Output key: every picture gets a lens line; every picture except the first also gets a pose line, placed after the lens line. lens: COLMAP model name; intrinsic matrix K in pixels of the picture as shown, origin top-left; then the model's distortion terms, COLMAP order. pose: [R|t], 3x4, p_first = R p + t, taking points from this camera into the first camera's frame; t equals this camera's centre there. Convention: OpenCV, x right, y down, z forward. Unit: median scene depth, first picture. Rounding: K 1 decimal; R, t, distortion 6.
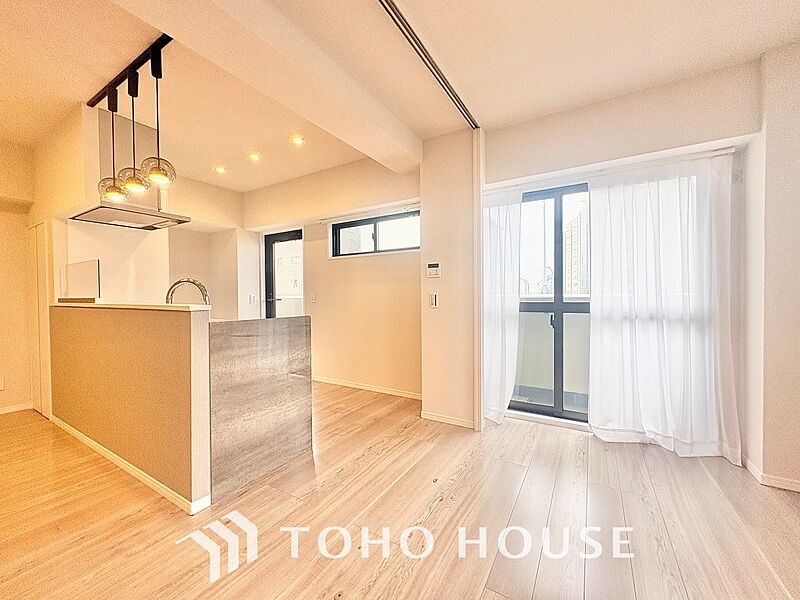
lens RADIAL K [[319.7, 0, 402.6], [0, 319.7, 298.9], [0, 0, 1]] dist [0.000799, -0.000305]
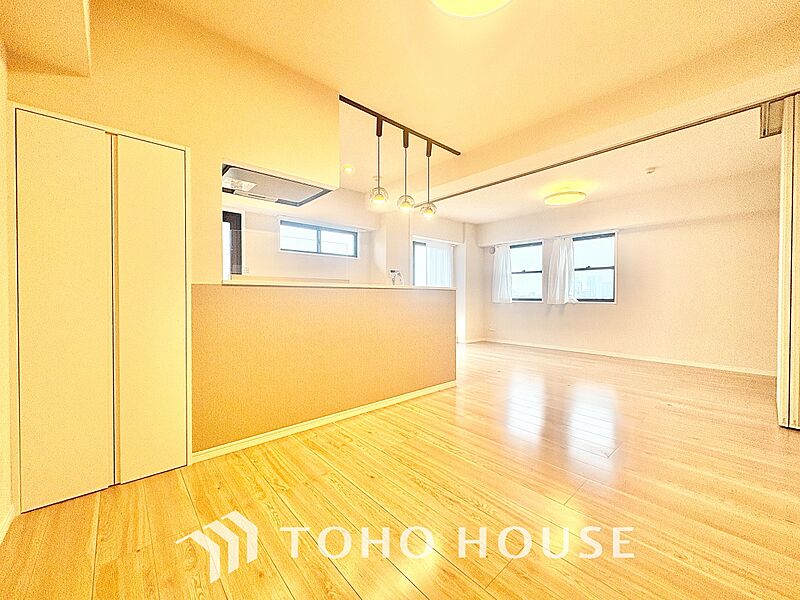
lens RADIAL K [[319.7, 0, 400.6], [0, 319.7, 300.6], [0, 0, 1]] dist [0.000799, -0.000305]
pose [[0.296594, -0.007011, 0.954978, -1.701421], [0.009662, 0.999944, 0.004340, 0.058129], [-0.954955, 0.007939, 0.296645, 0.434413]]
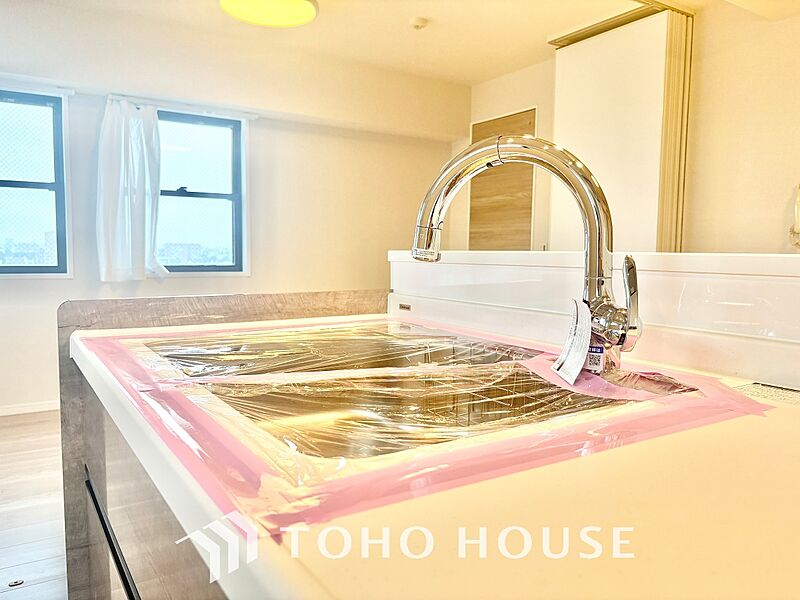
lens RADIAL K [[620.1, 0, 401.0], [0, 620.1, 298.2], [0, 0, 1]] dist [0.002299, 0.000075]
pose [[-0.896774, -0.040791, 0.440605, -0.646550], [-0.001119, 0.995948, 0.089927, 0.002730], [-0.442488, 0.080151, -0.893185, 1.132647]]
